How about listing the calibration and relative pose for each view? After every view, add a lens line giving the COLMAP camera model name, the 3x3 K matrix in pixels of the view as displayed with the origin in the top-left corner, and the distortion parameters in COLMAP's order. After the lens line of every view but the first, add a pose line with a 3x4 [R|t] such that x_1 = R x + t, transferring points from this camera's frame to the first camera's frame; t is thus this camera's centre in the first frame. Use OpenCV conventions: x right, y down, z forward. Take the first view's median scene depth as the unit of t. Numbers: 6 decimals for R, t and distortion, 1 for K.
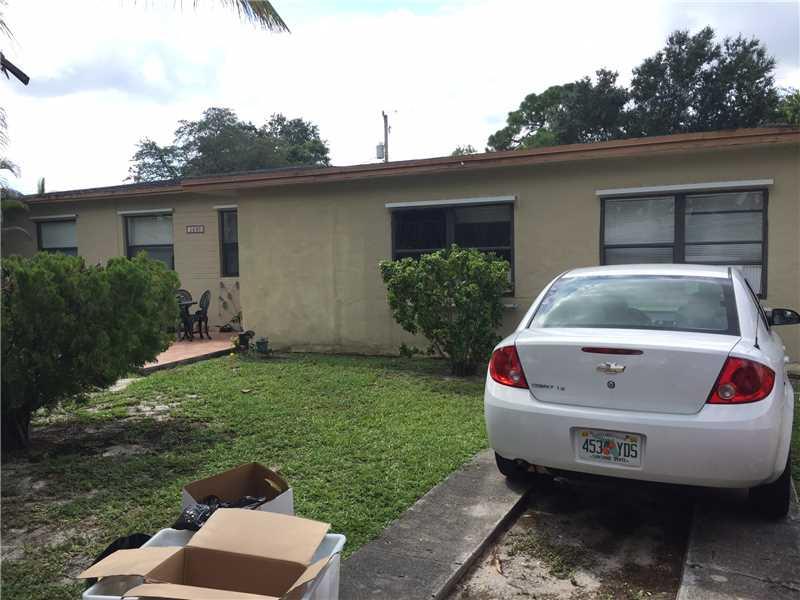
lens RADIAL K [[674.1, 0, 395.3], [0, 674.1, 294.3], [0, 0, 1]] dist [0.034320, -0.006960]
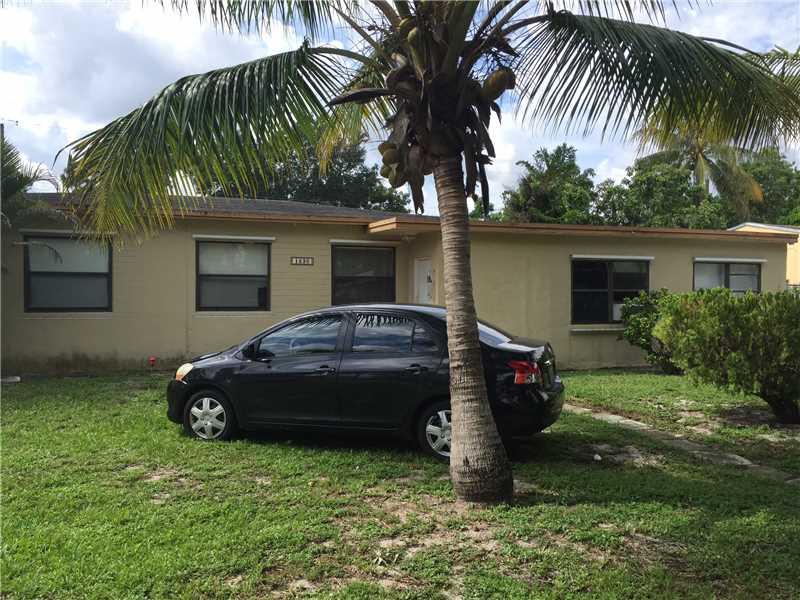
lens RADIAL K [[674.1, 0, 395.3], [0, 674.1, 294.3], [0, 0, 1]] dist [0.034320, -0.006960]
pose [[0.701068, 0.028861, 0.712510, -1.138538], [0.023633, 0.997691, -0.063666, 0.019589], [-0.712703, 0.061473, 0.698767, 0.301950]]
